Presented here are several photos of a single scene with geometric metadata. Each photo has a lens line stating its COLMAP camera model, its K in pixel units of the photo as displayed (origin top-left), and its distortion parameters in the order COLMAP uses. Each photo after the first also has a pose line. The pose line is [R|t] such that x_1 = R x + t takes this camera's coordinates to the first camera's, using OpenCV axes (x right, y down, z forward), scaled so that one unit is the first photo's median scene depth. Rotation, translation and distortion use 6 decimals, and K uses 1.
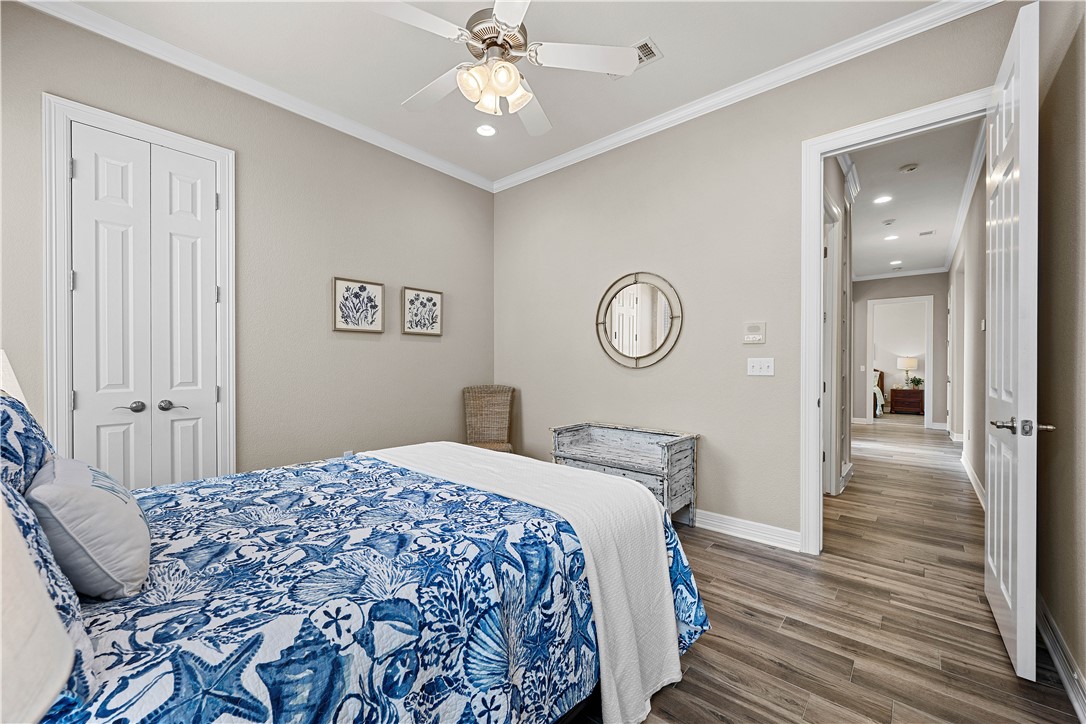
lens RADIAL K [[428.4, 0, 545.7], [0, 428.4, 367.2], [0, 0, 1]] dist [0.002272, -0.000203]
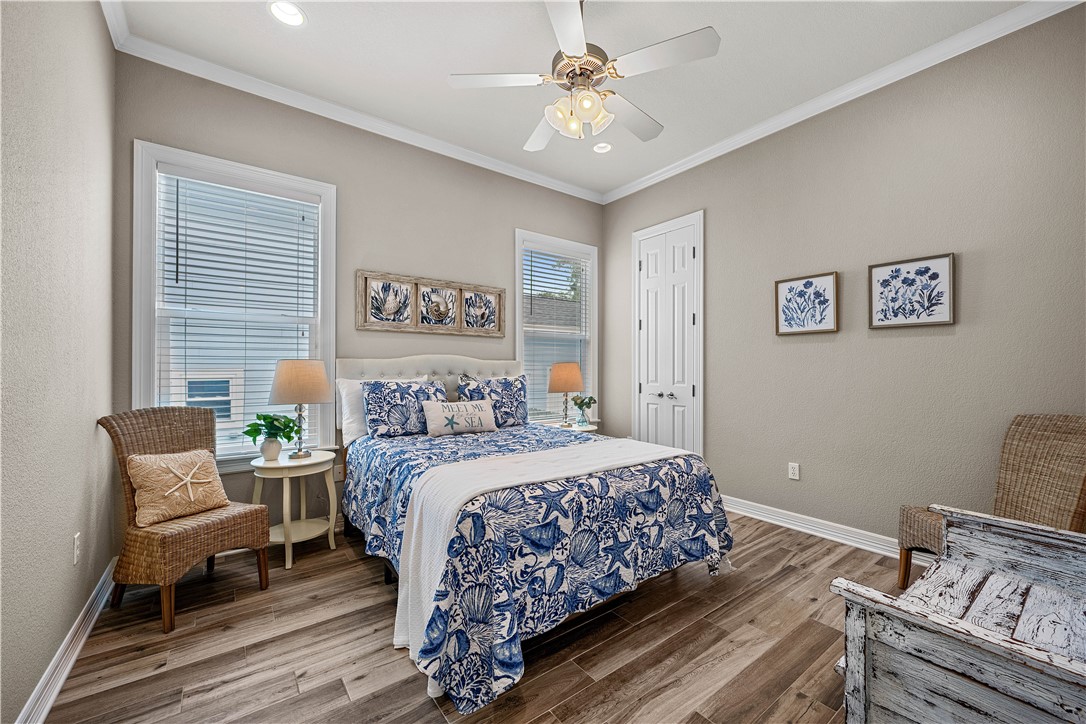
lens RADIAL K [[428.4, 0, 549.8], [0, 428.4, 358.7], [0, 0, 1]] dist [0.002272, -0.000203]
pose [[-0.209907, -0.022872, -0.977454, 0.497371], [-0.011179, 0.999717, -0.020993, -0.004536], [0.977657, 0.006521, -0.210103, 0.597095]]
